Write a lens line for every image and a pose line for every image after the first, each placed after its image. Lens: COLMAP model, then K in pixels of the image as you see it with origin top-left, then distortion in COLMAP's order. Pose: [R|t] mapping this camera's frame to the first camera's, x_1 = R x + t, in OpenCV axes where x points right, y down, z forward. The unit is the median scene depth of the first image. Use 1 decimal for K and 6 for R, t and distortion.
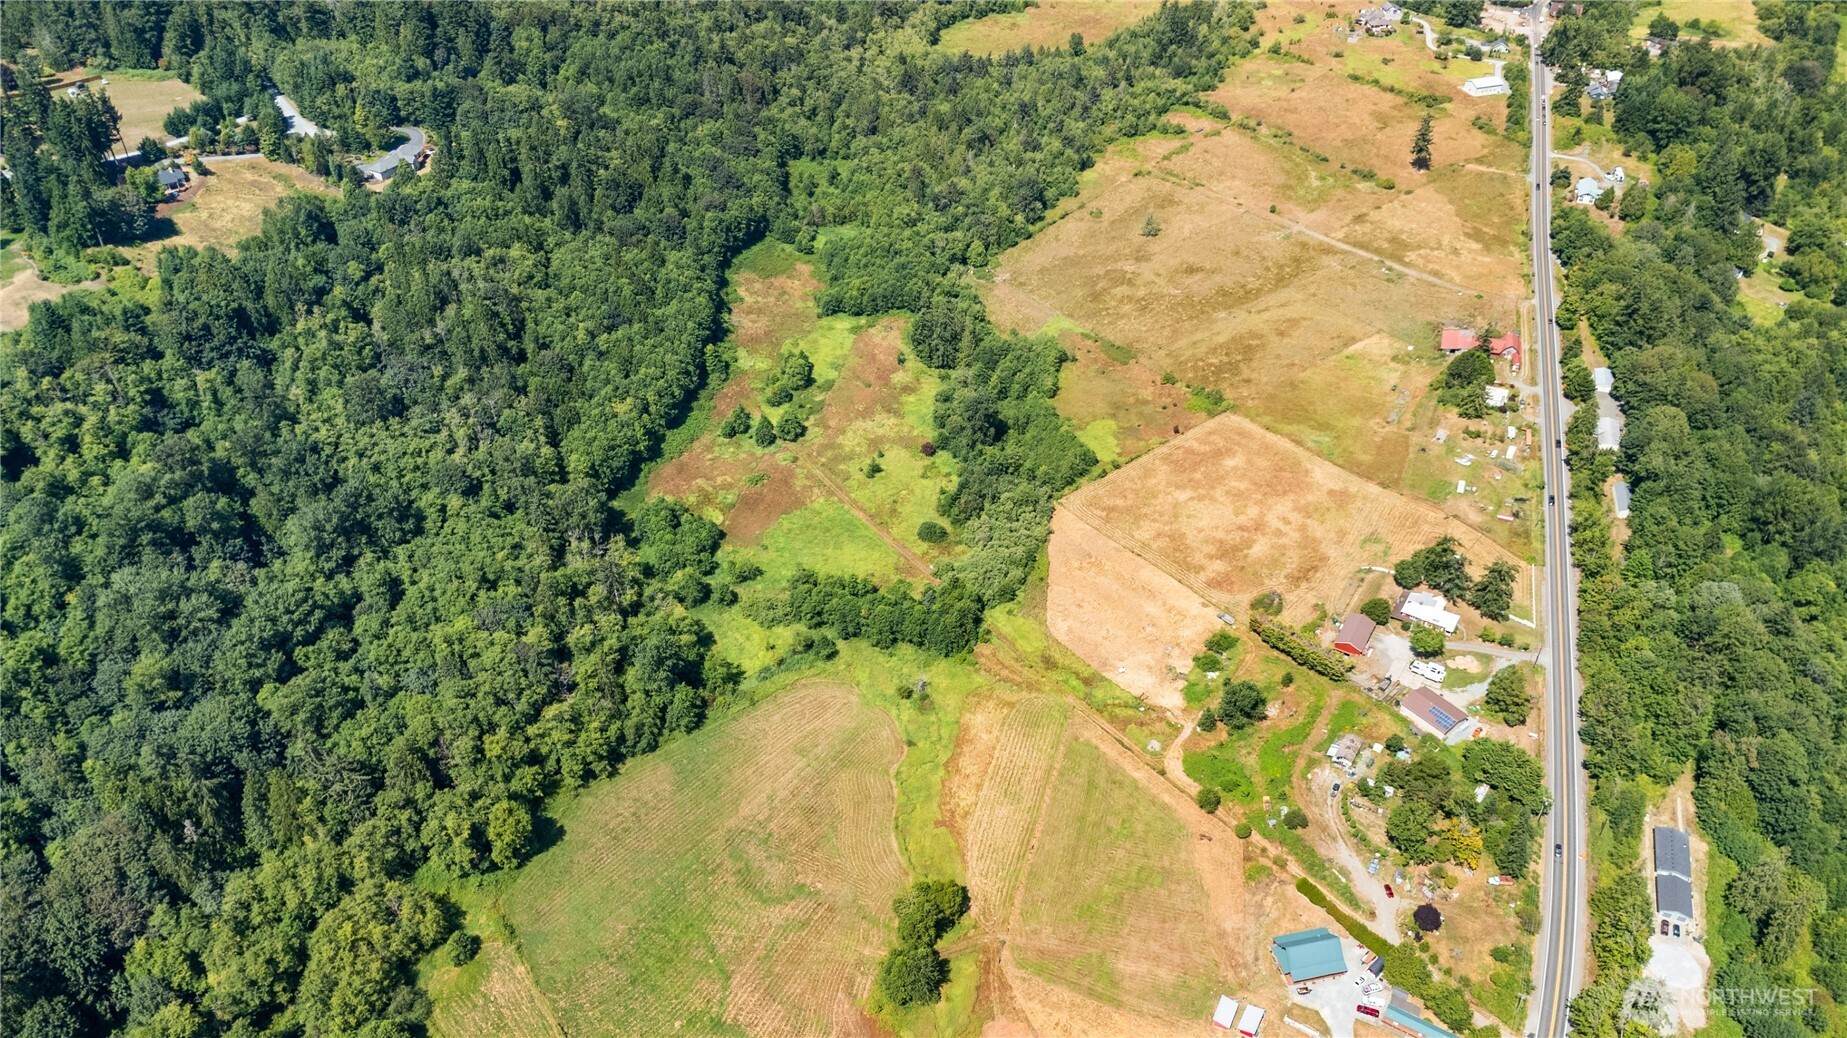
lens RADIAL K [[1363.9, 0, 925.0], [0, 1363.9, 520.9], [0, 0, 1]] dist [0.053633, -0.031746]
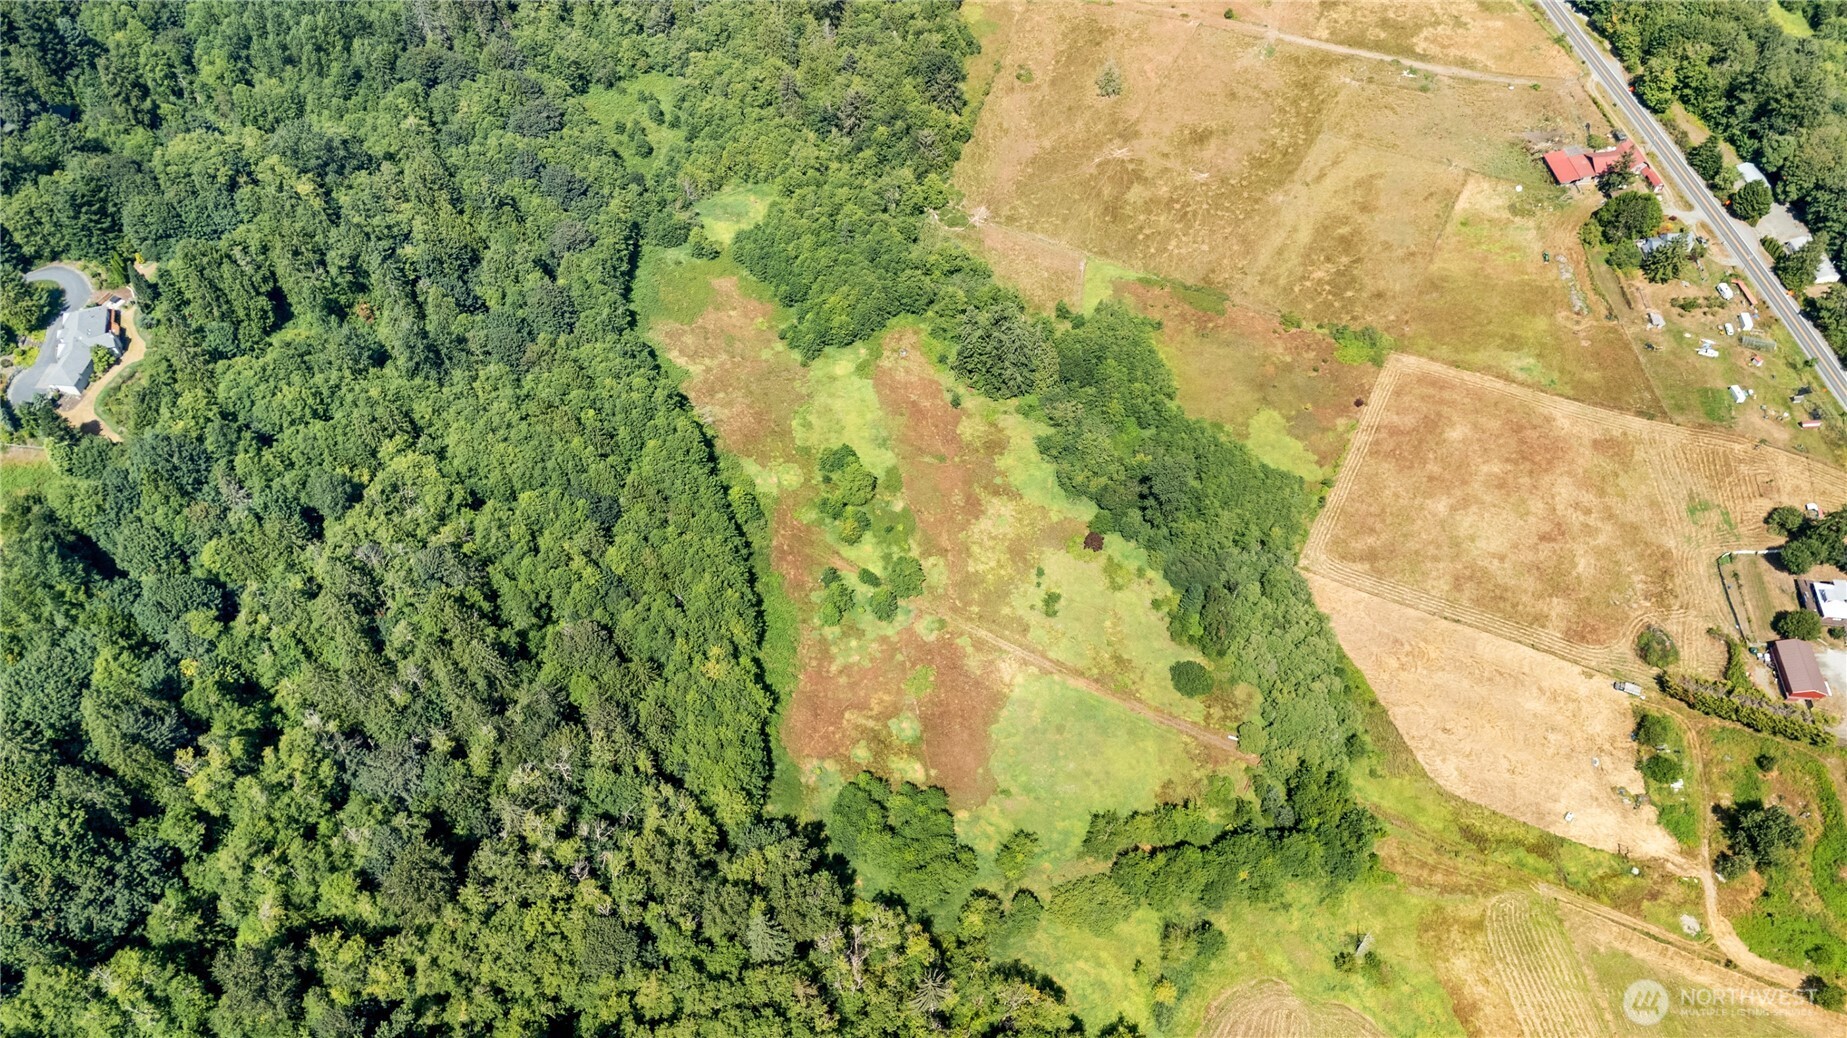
lens RADIAL K [[1363.9, 0, 921.5], [0, 1363.9, 518.9], [0, 0, 1]] dist [0.053633, -0.031746]
pose [[0.900677, -0.346980, 0.261507, -0.266259], [0.270723, 0.918925, 0.286856, -0.296527], [-0.339838, -0.187569, 0.921590, 0.353379]]
